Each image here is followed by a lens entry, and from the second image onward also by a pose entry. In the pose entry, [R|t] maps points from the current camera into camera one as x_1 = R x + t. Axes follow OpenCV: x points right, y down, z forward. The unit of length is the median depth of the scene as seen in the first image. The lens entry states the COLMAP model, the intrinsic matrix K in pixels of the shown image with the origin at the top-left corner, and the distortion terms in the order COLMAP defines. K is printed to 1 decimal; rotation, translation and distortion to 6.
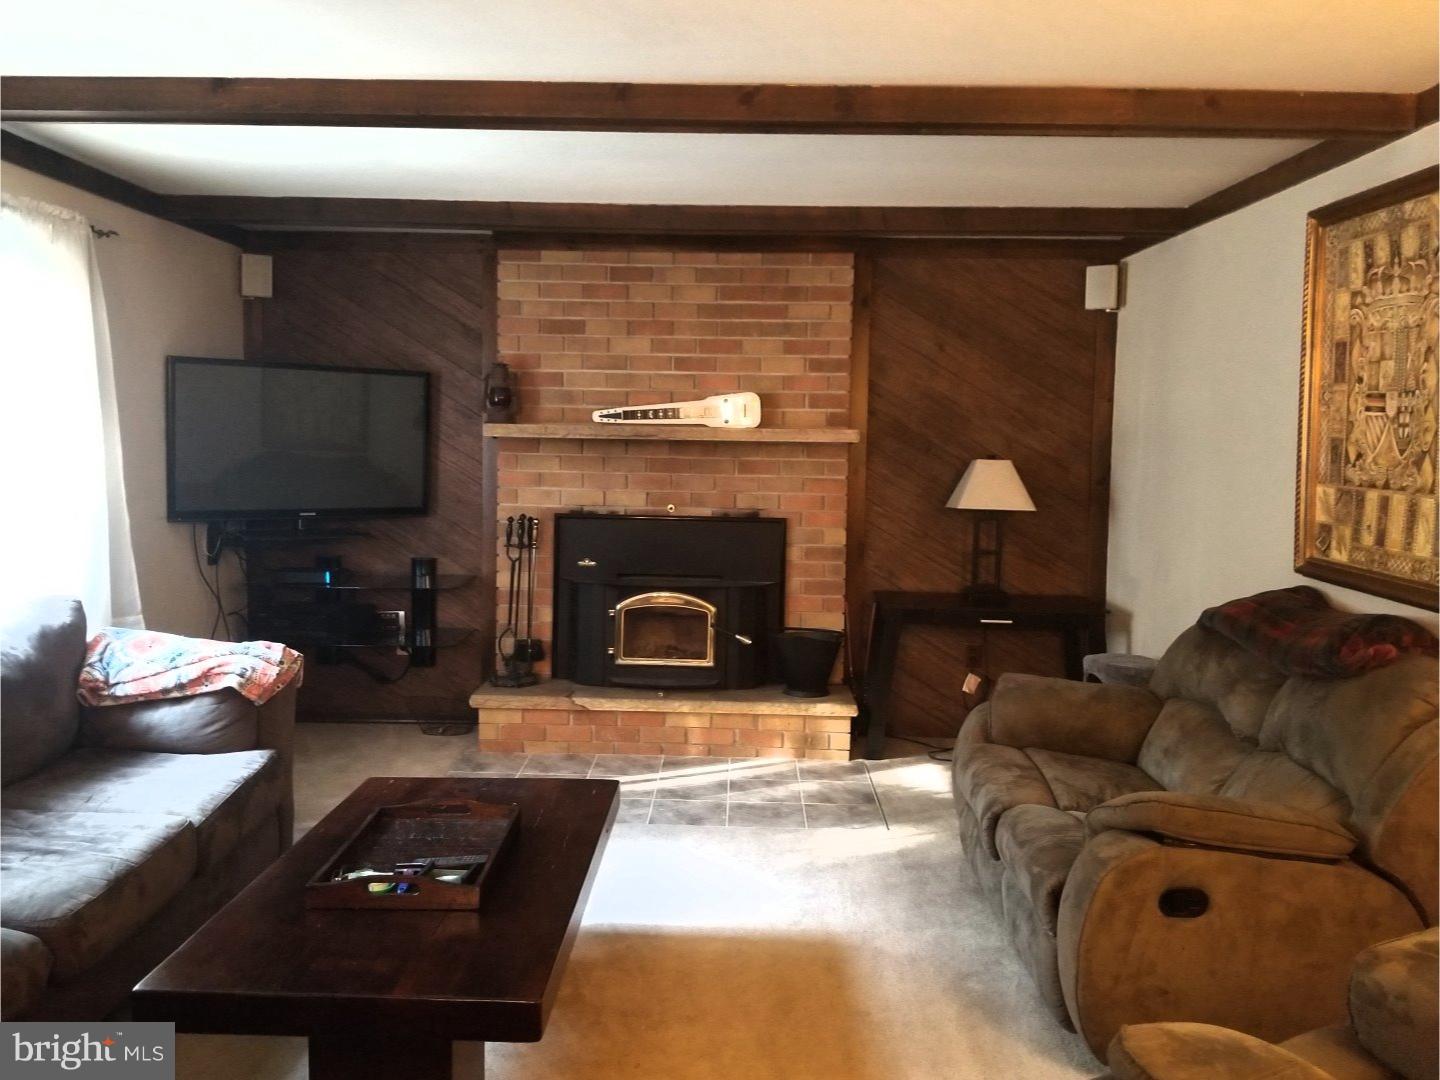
lens RADIAL K [[1124.1, 0, 696.3], [0, 1124.1, 520.2], [0, 0, 1]] dist [0.087697, -0.136851]
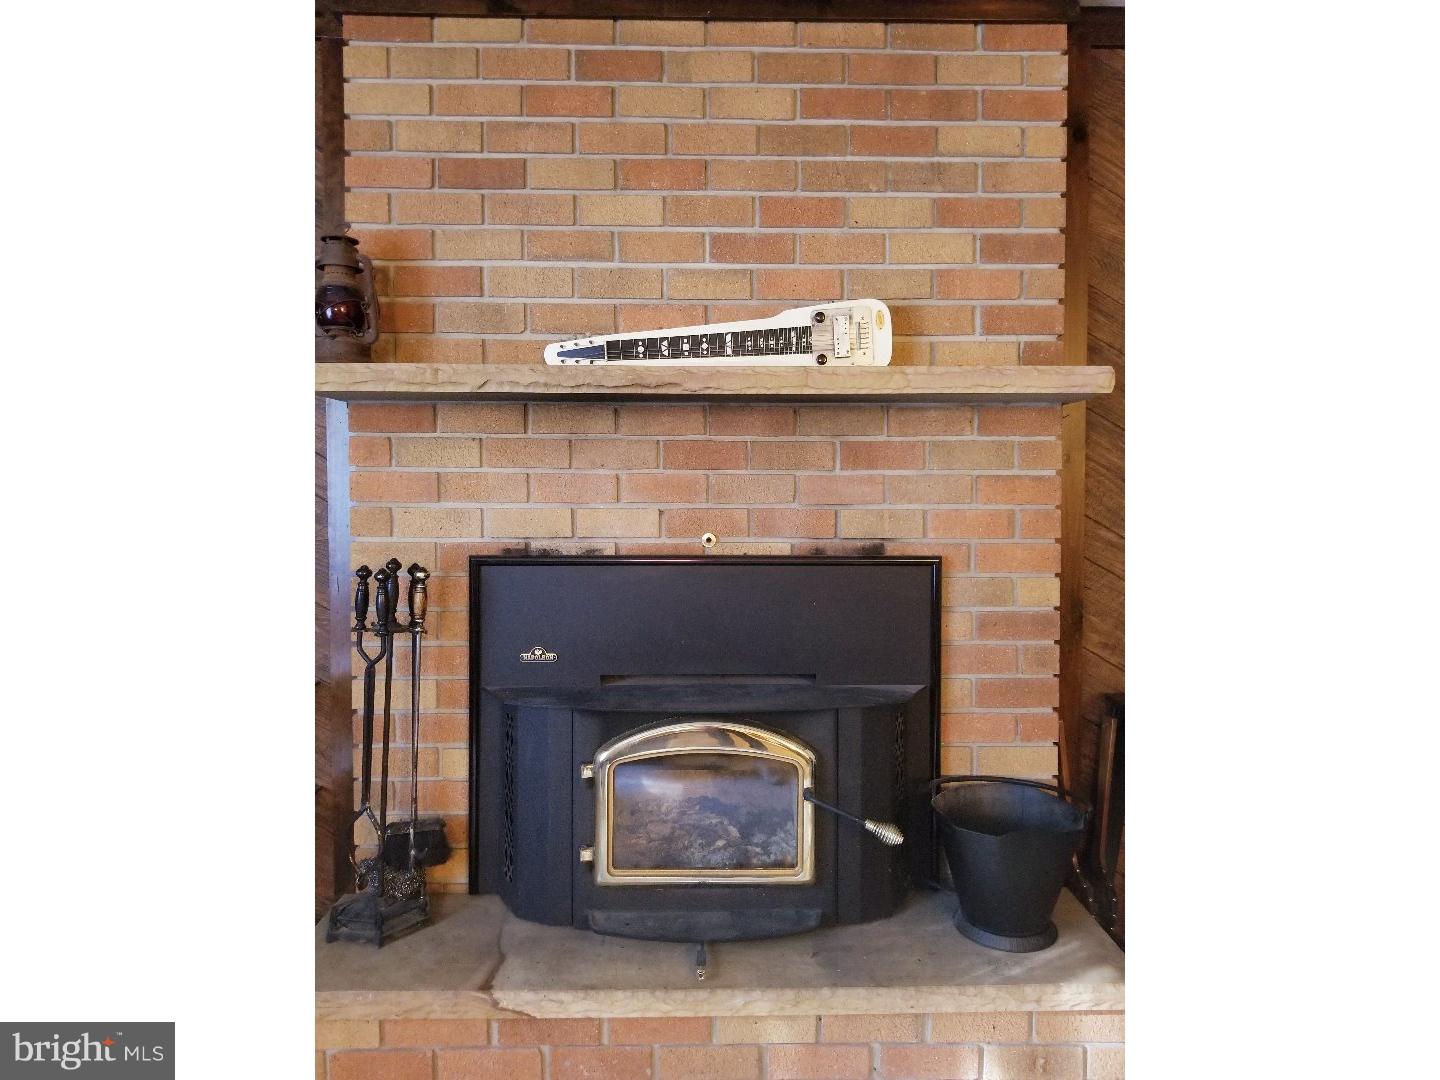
lens RADIAL K [[874.4, 0, 742.3], [0, 874.4, 522.3], [0, 0, 1]] dist [0.004462, -0.000068]
pose [[0.997890, -0.017618, 0.062494, -0.031781], [0.019098, 0.999549, -0.023163, -0.009545], [-0.062058, 0.024308, 0.997777, 0.621624]]
